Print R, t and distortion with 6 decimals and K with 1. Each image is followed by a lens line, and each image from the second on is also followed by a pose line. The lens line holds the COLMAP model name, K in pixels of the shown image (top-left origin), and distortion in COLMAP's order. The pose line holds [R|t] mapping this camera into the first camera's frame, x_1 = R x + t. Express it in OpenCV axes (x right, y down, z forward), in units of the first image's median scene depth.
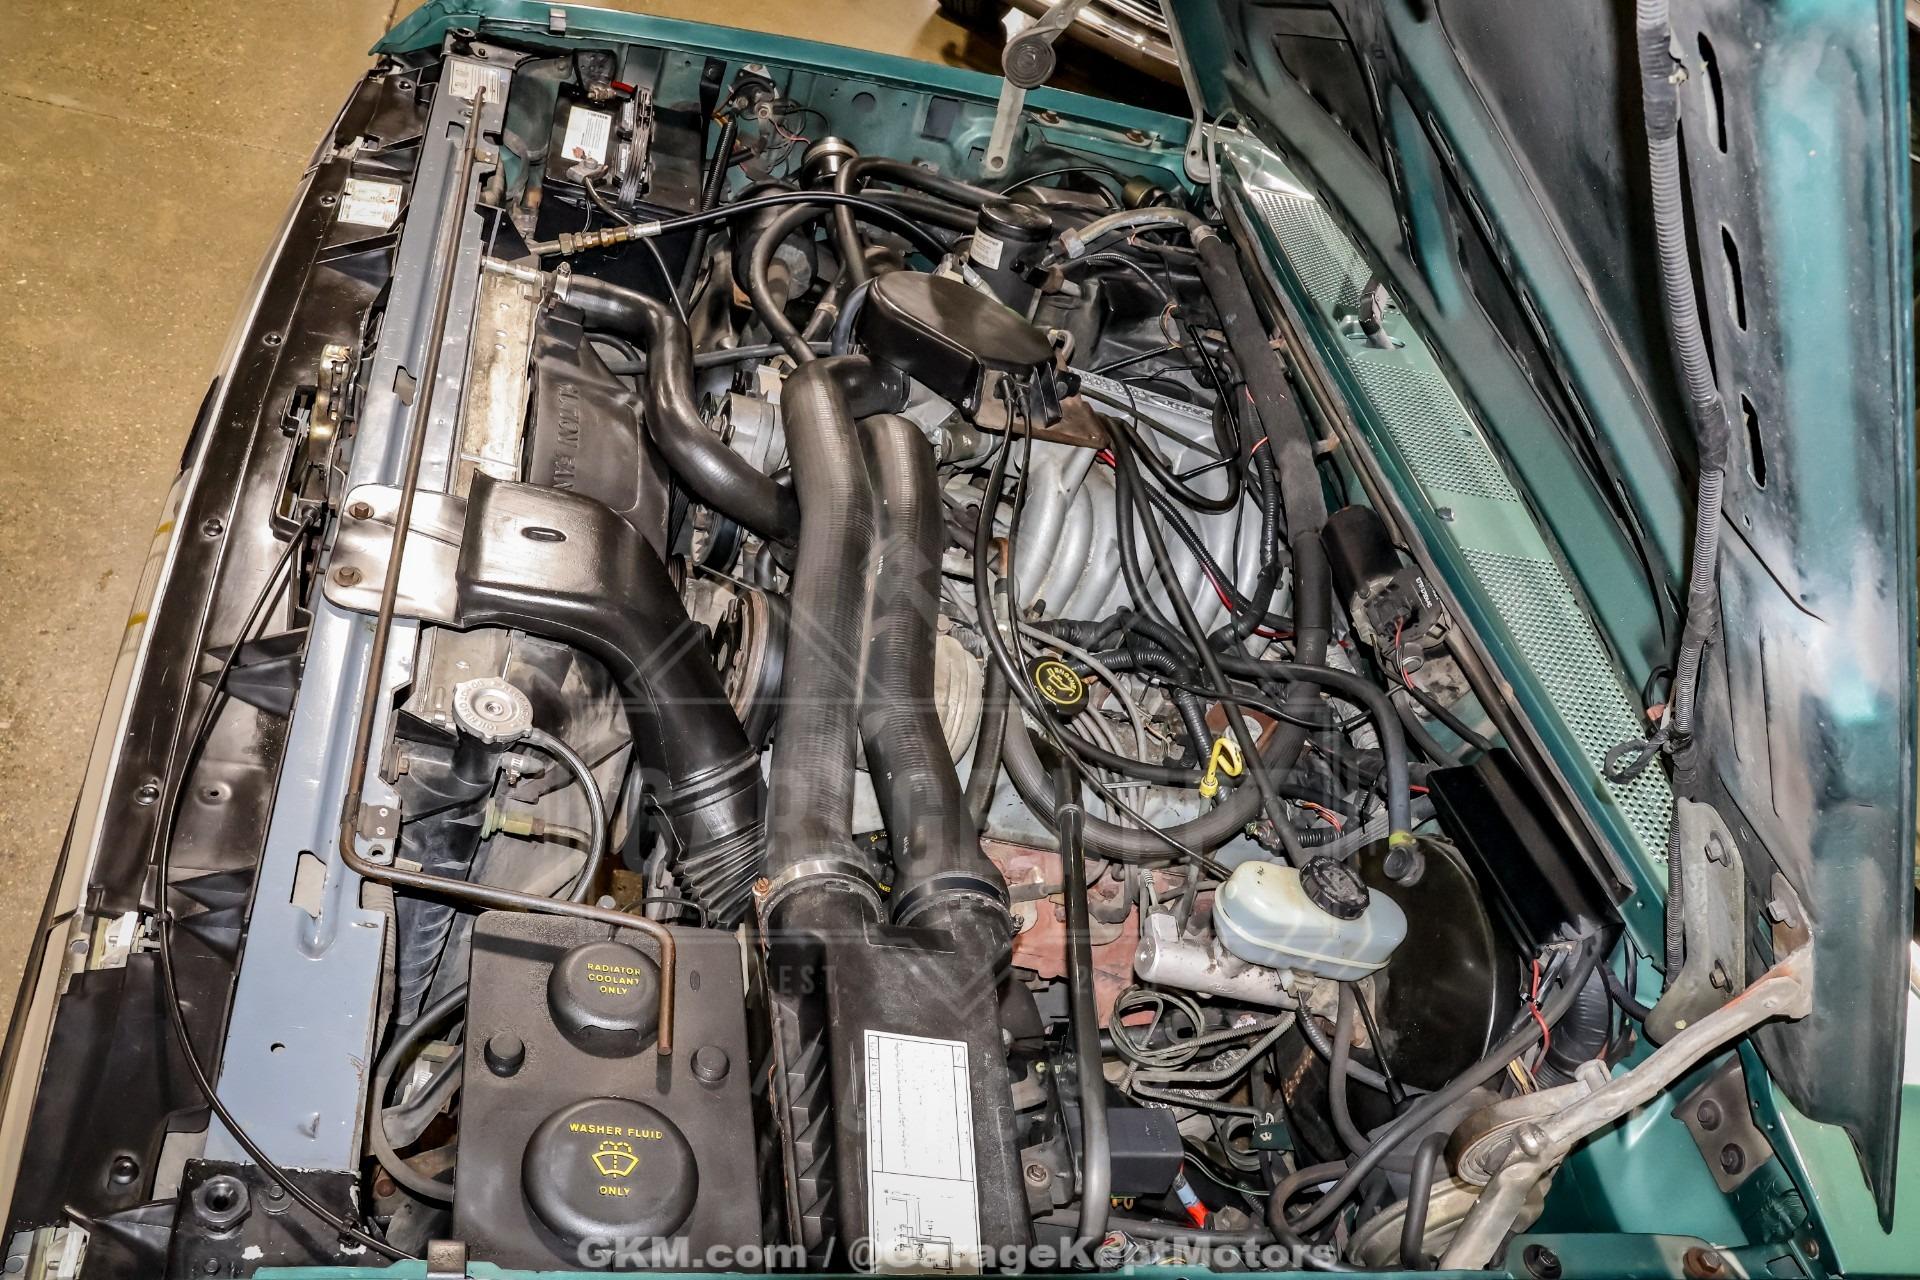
lens RADIAL K [[1710.4, 0, 961.5], [0, 1710.4, 661.6], [0, 0, 1]] dist [-0.162967, 0.166049]
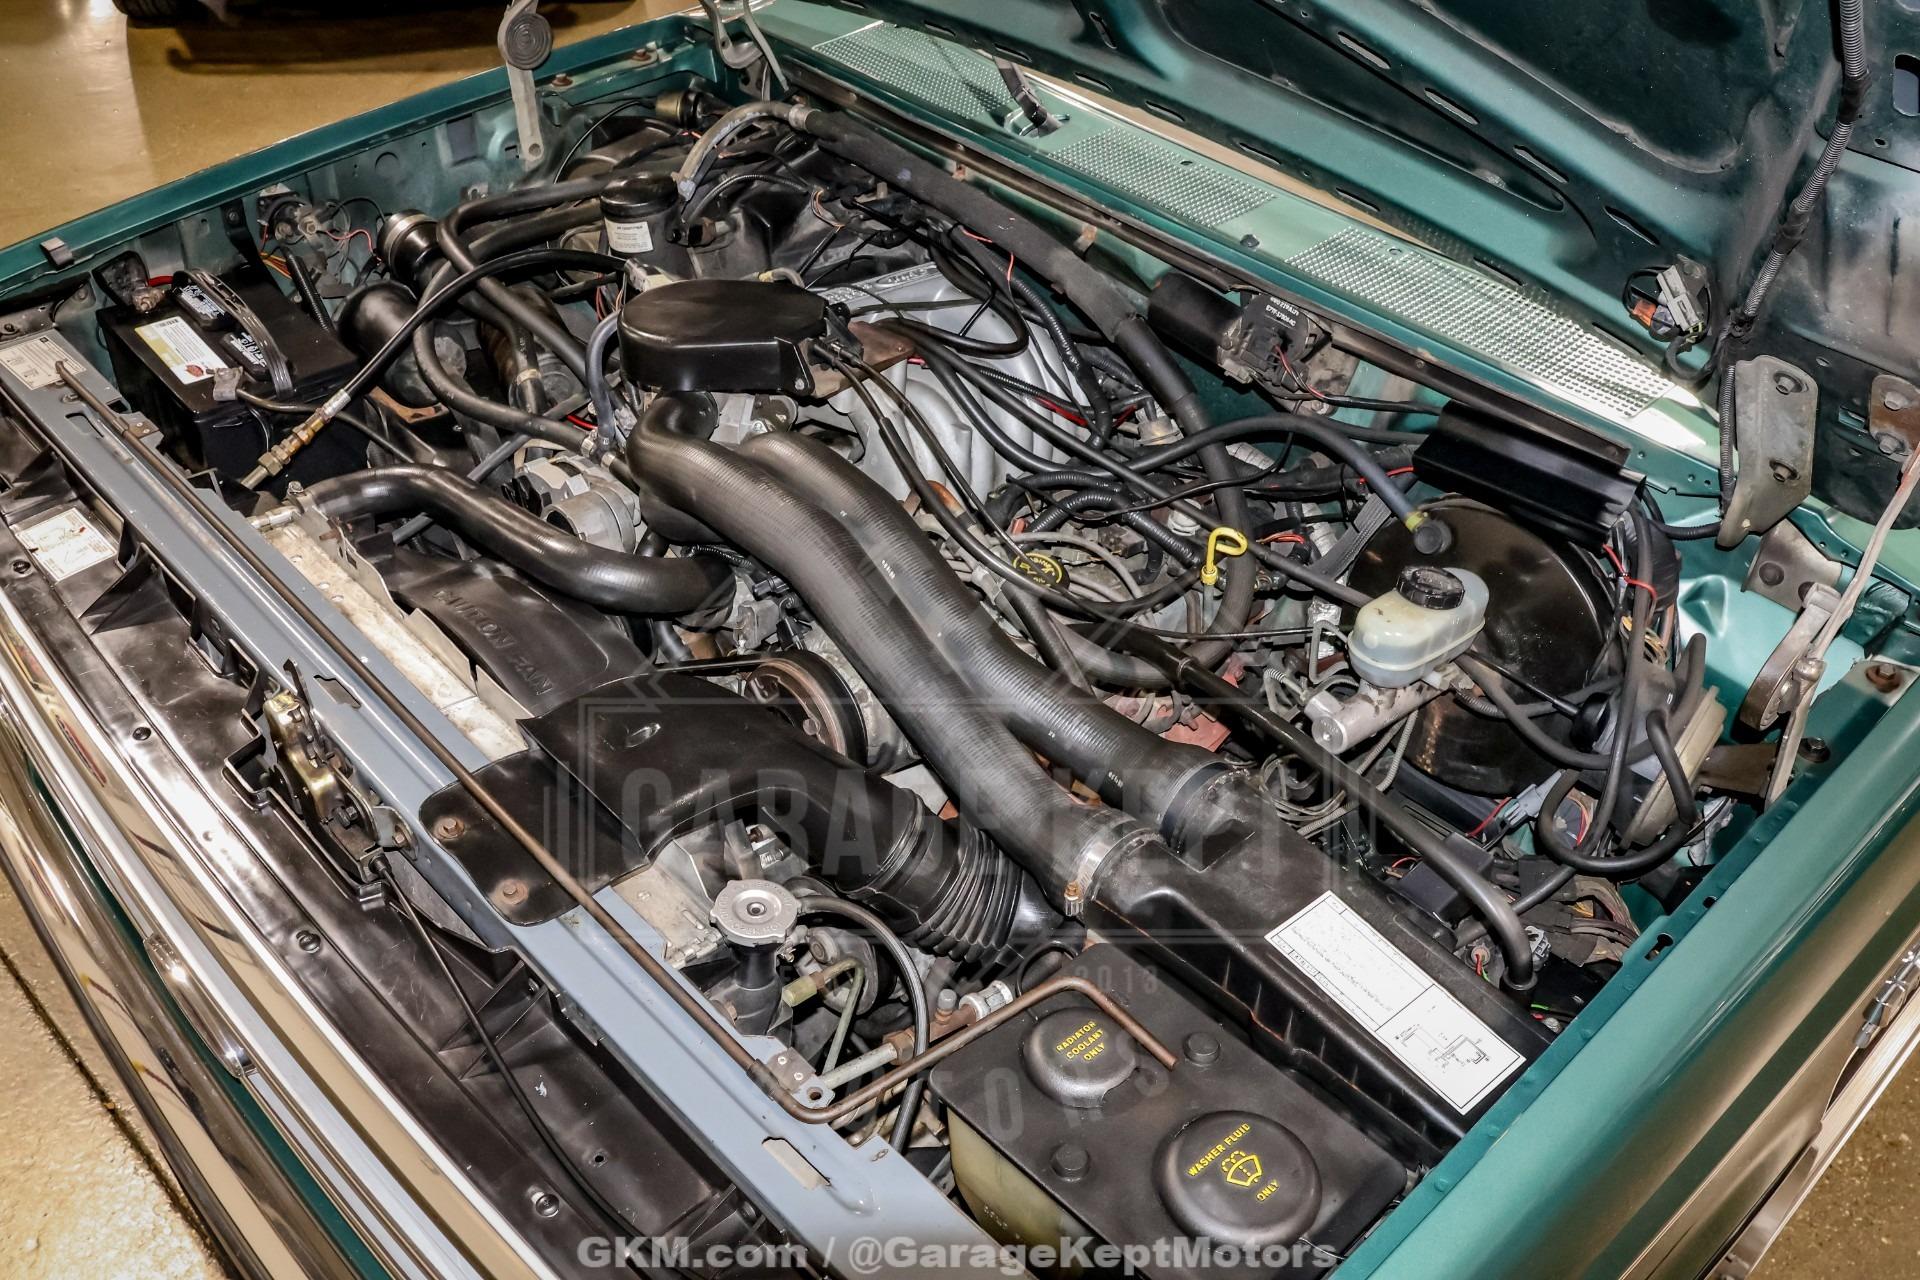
lens RADIAL K [[1738.5, 0, 964.0], [0, 1738.5, 613.2], [0, 0, 1]] dist [-0.092705, 0.006882]
pose [[0.793549, -0.553653, 0.252484, -0.223851], [0.527841, 0.832747, 0.167083, -0.143289], [-0.302761, 0.000683, 0.953066, 0.007691]]
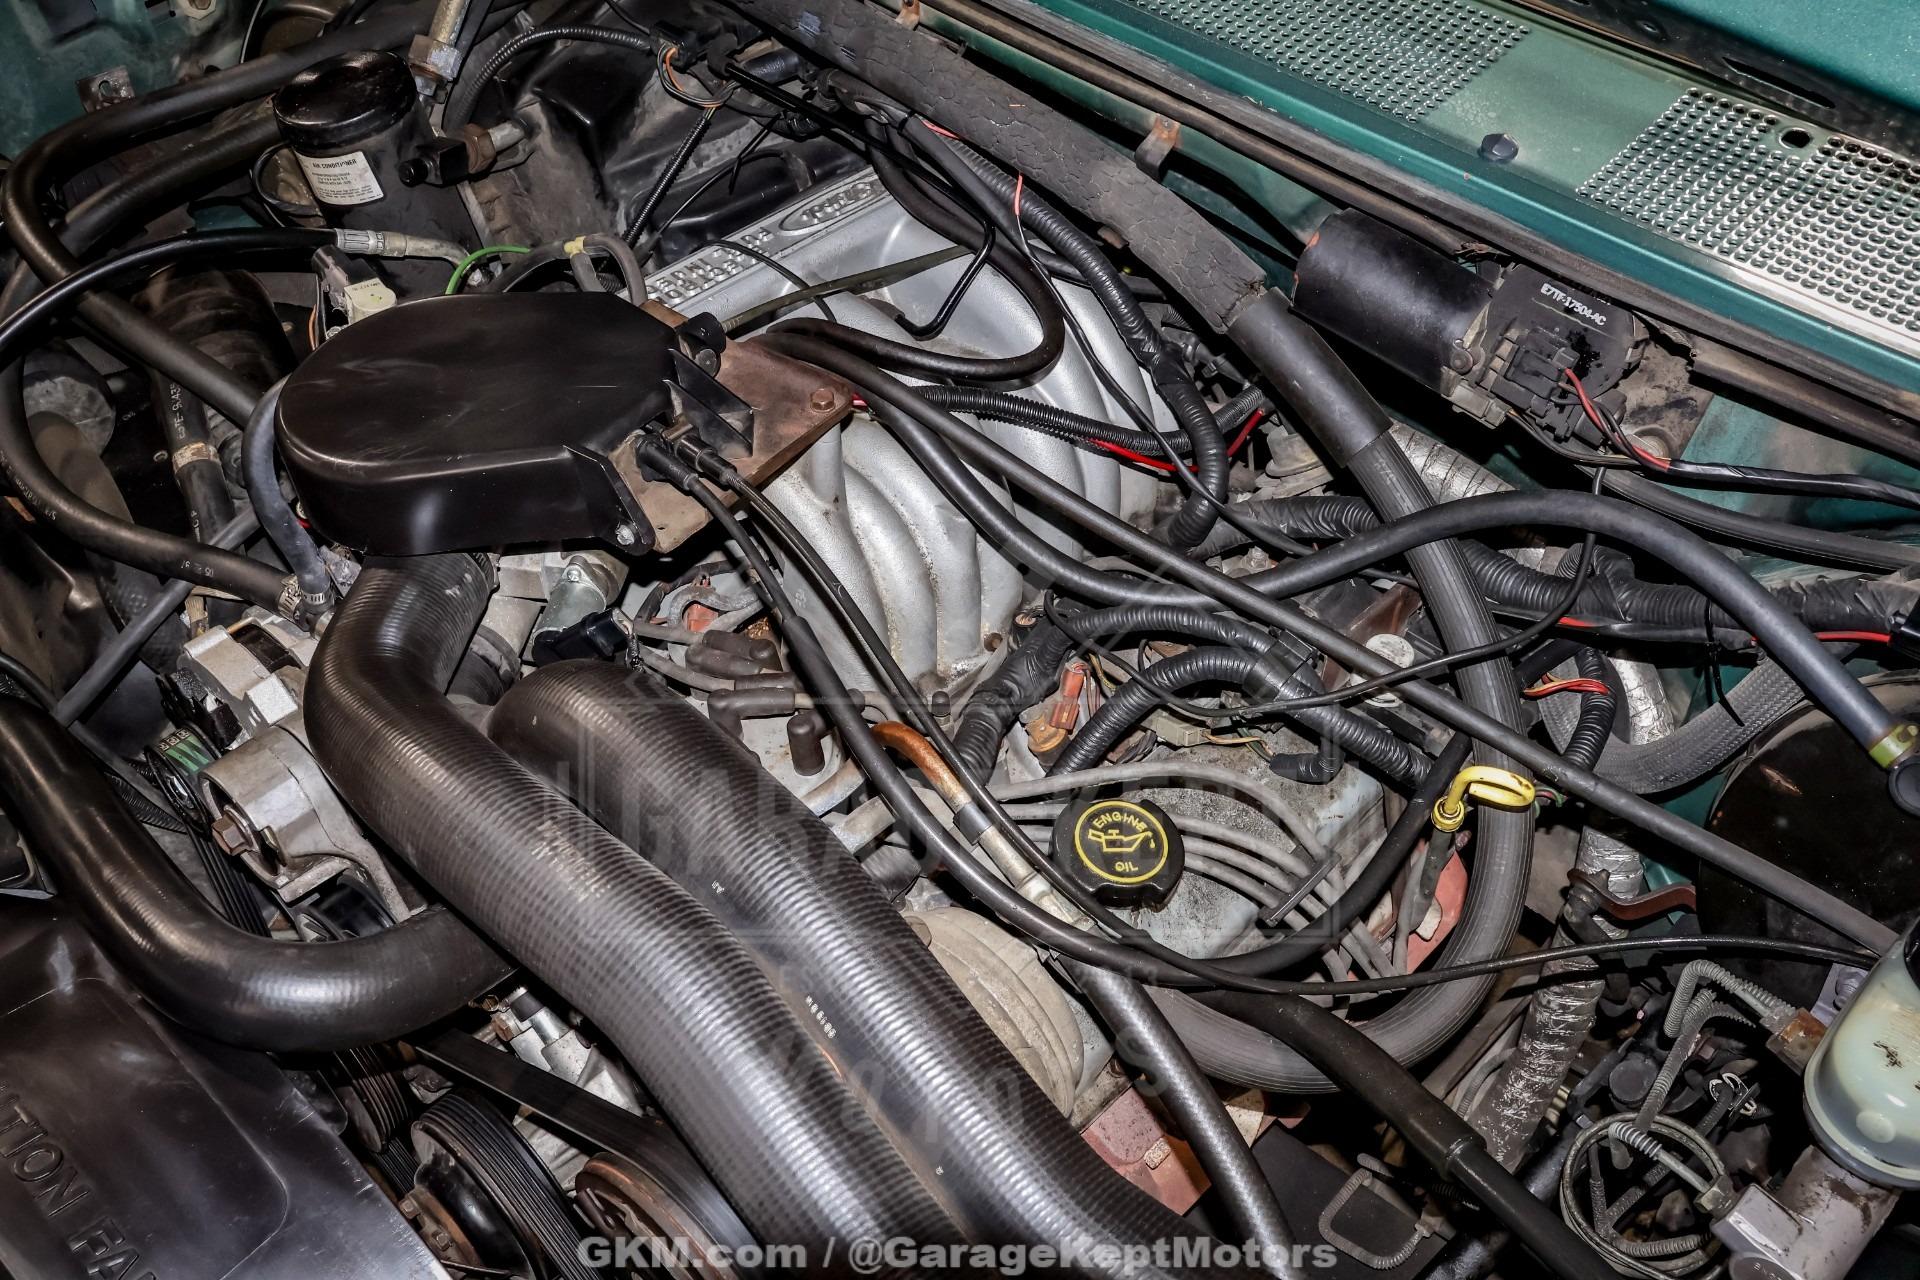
lens RADIAL K [[1868.7, 0, 958.8], [0, 1868.7, 655.2], [0, 0, 1]] dist [-0.082503, 0.140122]
pose [[0.744364, -0.655949, 0.125113, -0.014009], [0.604418, 0.741466, 0.291388, -0.203358], [-0.283902, -0.141278, 0.948388, 0.400015]]
